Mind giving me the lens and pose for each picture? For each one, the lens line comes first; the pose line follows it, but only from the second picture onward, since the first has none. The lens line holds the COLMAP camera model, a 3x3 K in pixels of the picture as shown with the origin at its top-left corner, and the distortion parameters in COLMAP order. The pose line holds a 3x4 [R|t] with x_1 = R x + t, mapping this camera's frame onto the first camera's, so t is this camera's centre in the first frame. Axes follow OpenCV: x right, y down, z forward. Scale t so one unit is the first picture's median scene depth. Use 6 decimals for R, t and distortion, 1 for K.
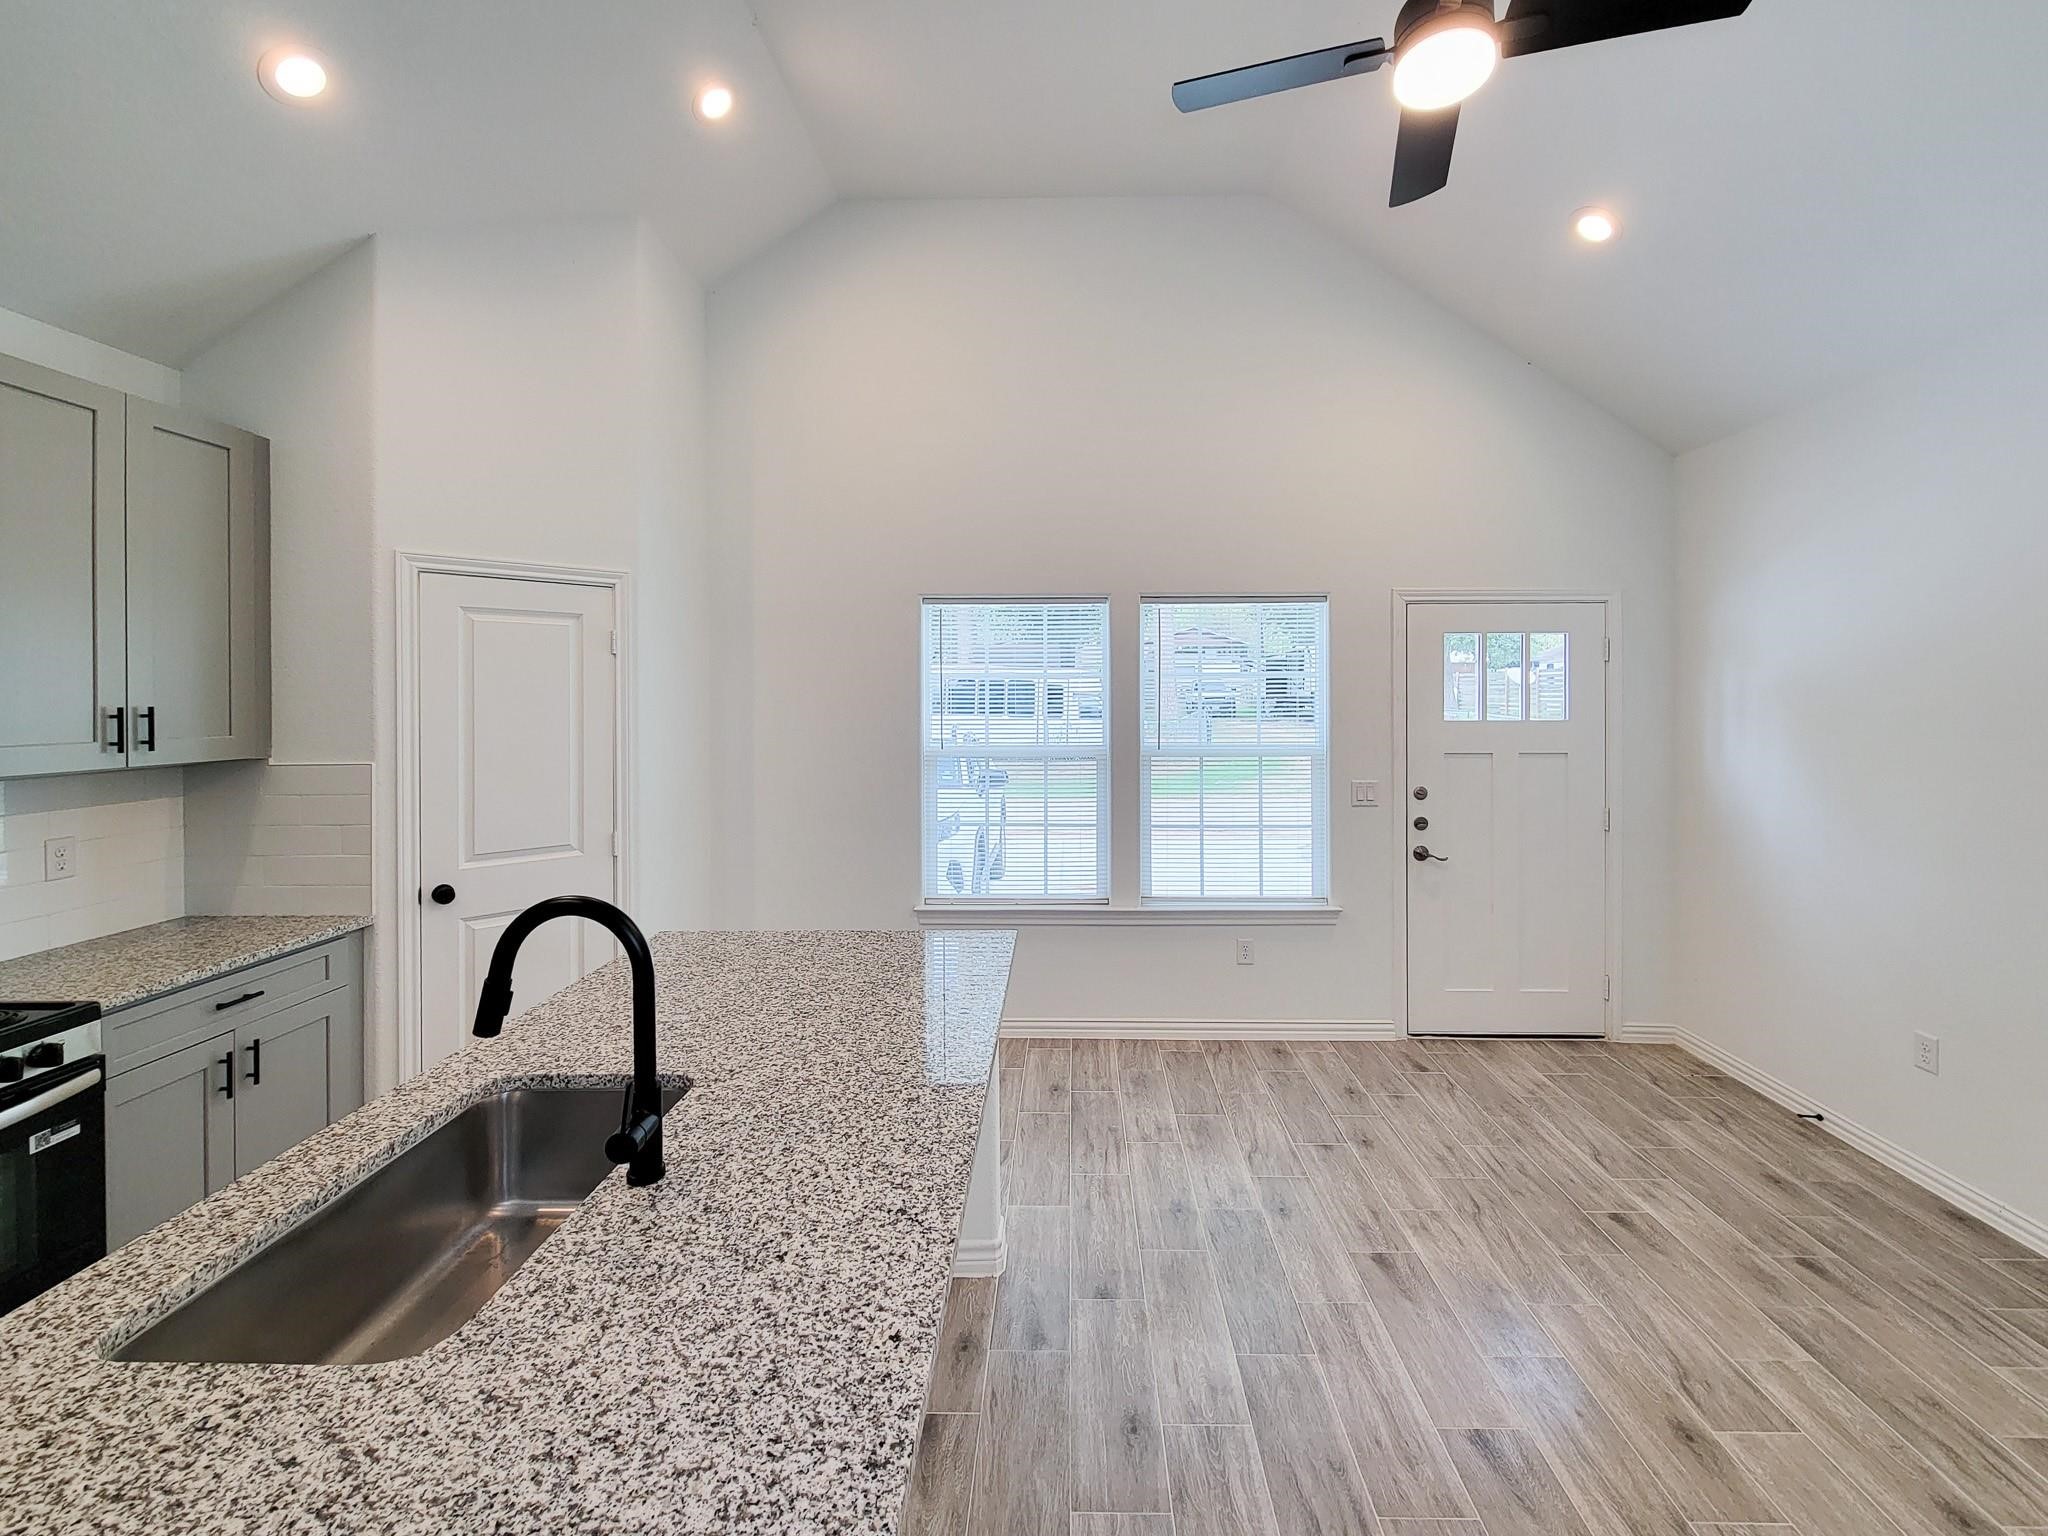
lens RADIAL K [[875.2, 0, 1036.9], [0, 875.2, 698.1], [0, 0, 1]] dist [0.001677, -0.000304]
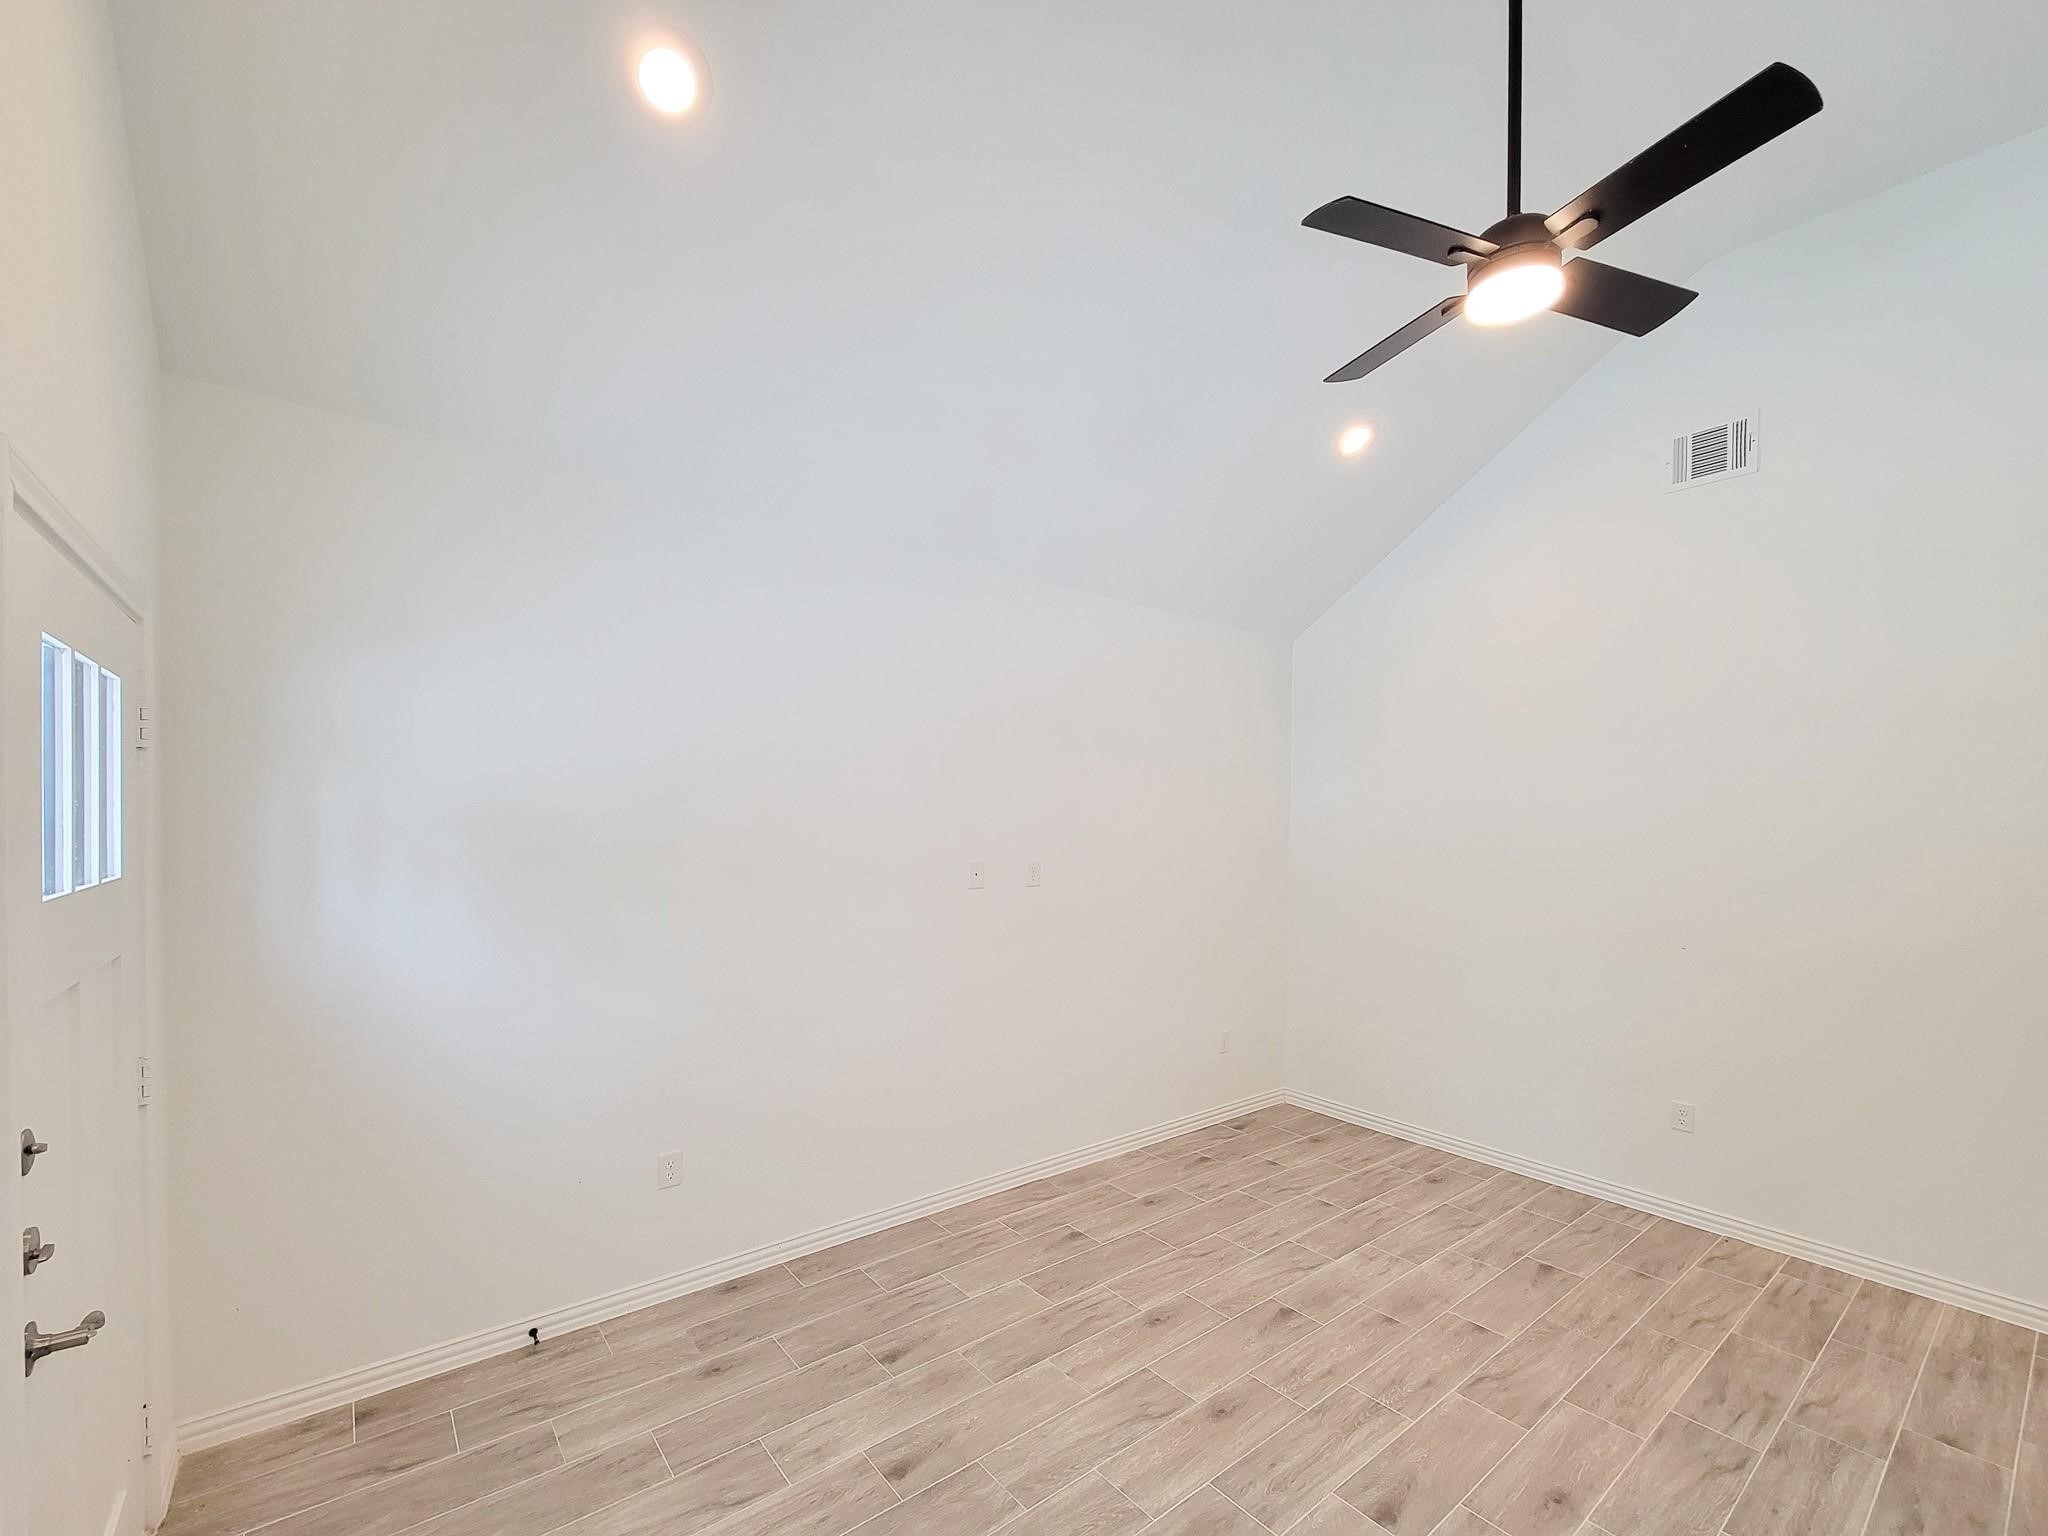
lens RADIAL K [[842.7, 0, 978.9], [0, 842.7, 828.1], [0, 0, 1]] dist [-0.000578, -0.000394]
pose [[-0.627039, -0.005811, 0.778967, 0.010302], [-0.003946, 0.999983, 0.004283, -0.004120], [-0.778978, -0.000388, -0.627051, 1.144956]]
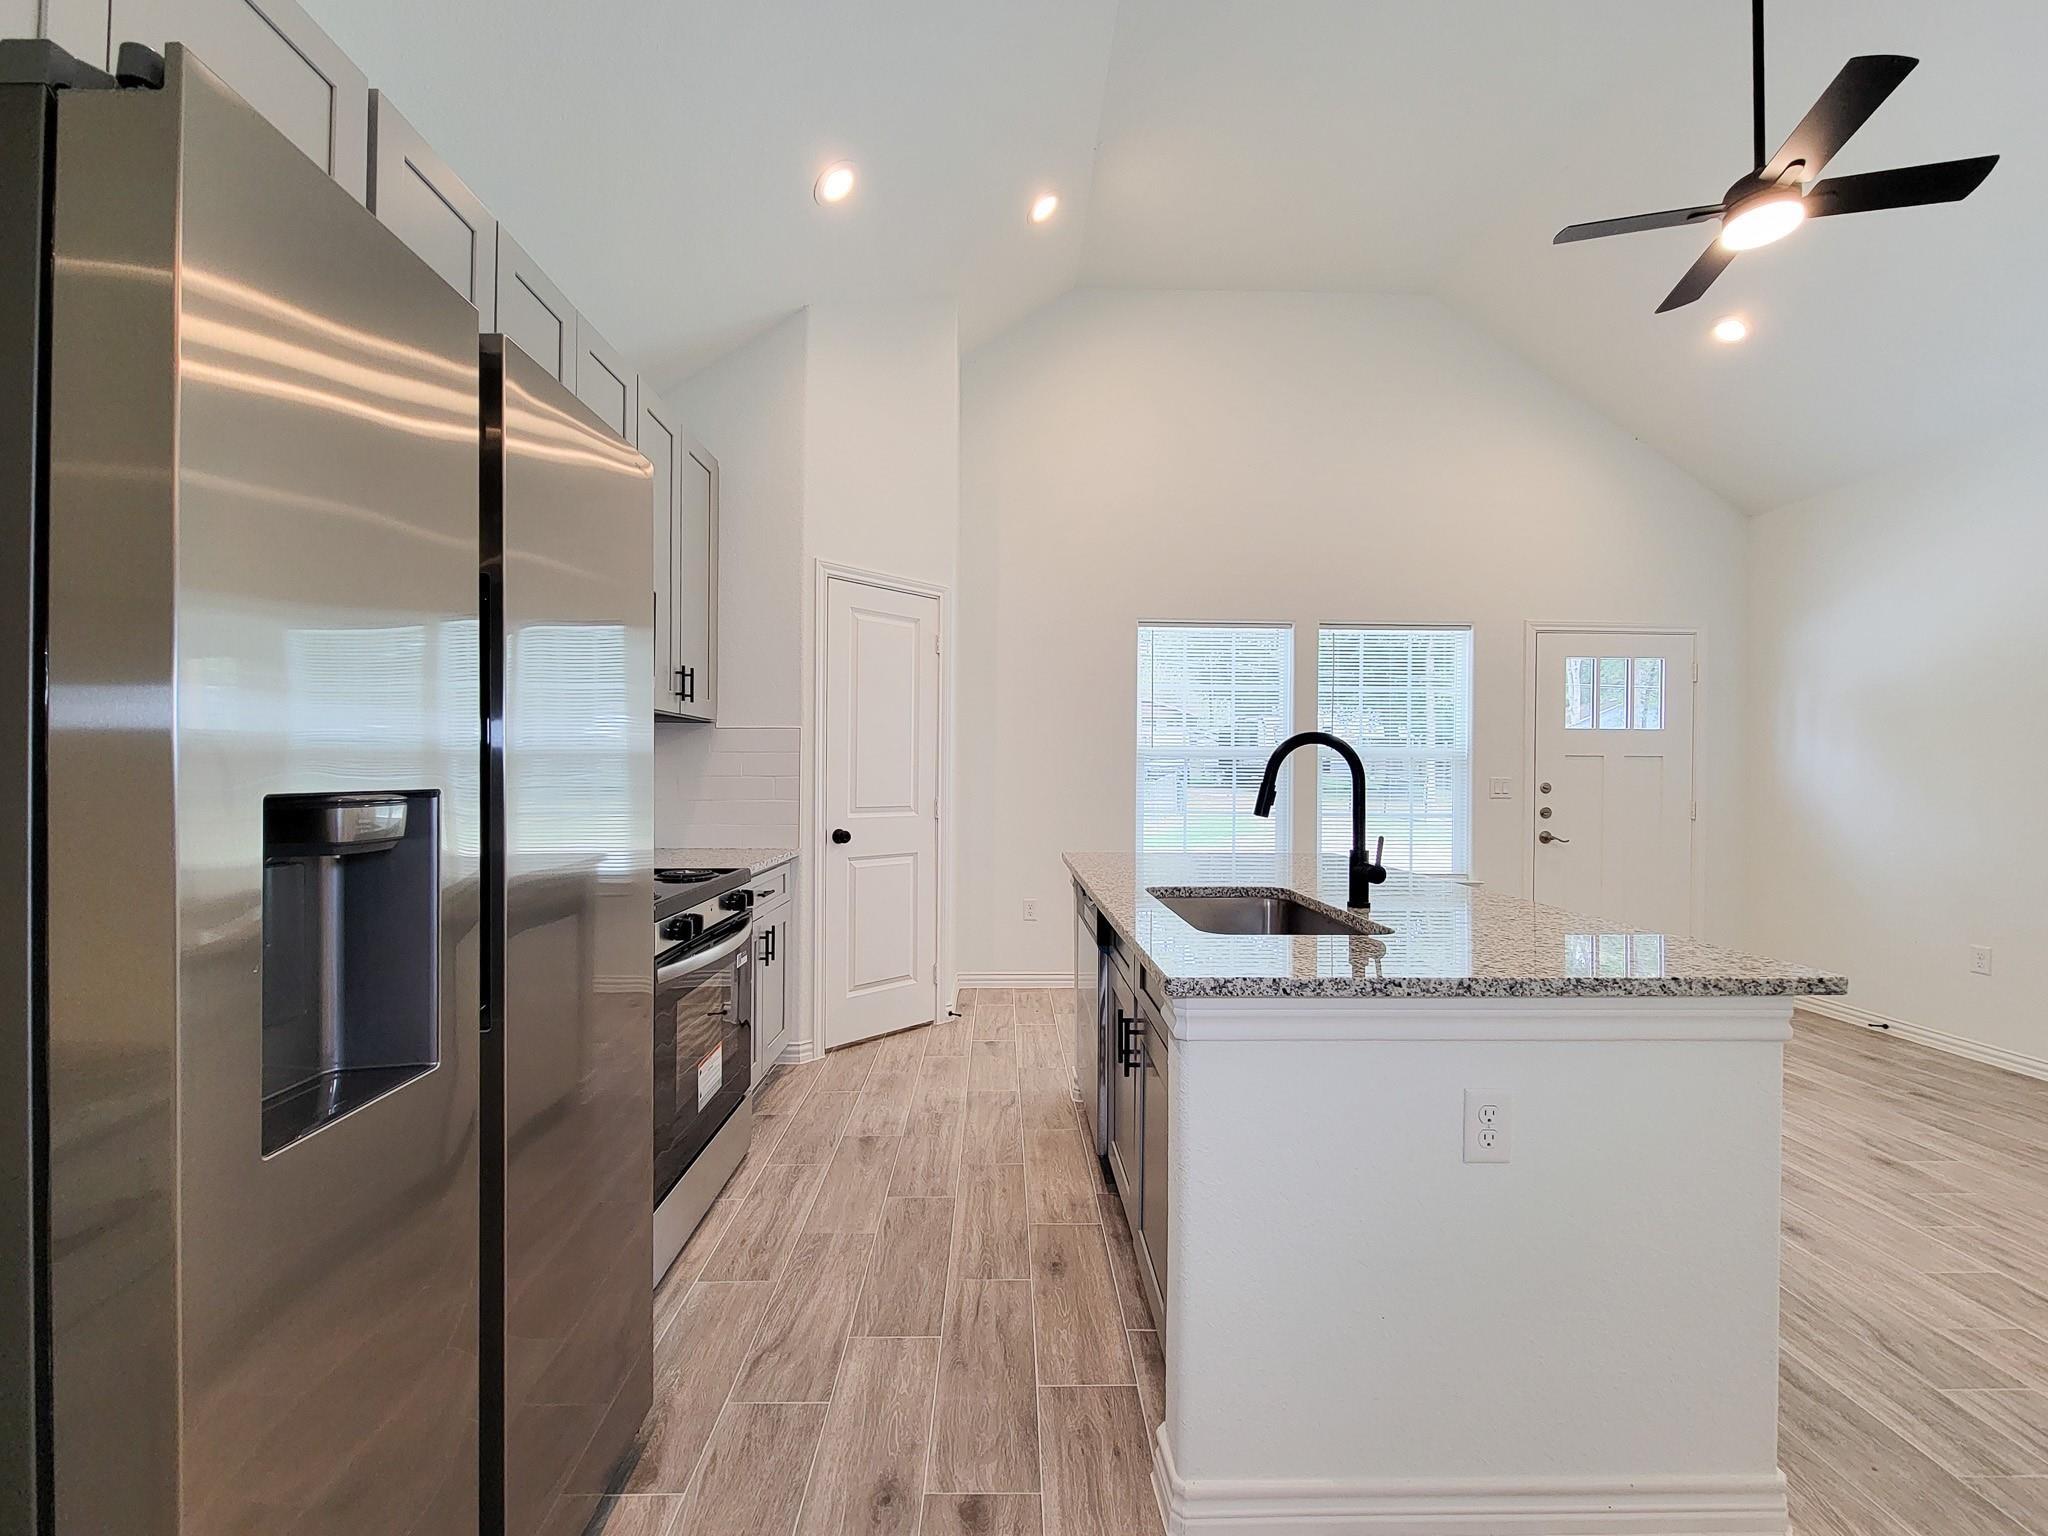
lens RADIAL K [[863.7, 0, 1012.8], [0, 863.7, 767.1], [0, 0, 1]] dist [0.001336, -0.001288]
pose [[0.999118, 0.011390, 0.040414, -0.436258], [-0.011230, 0.999928, -0.004181, 0.115062], [-0.040458, 0.003723, 0.999174, -0.213308]]
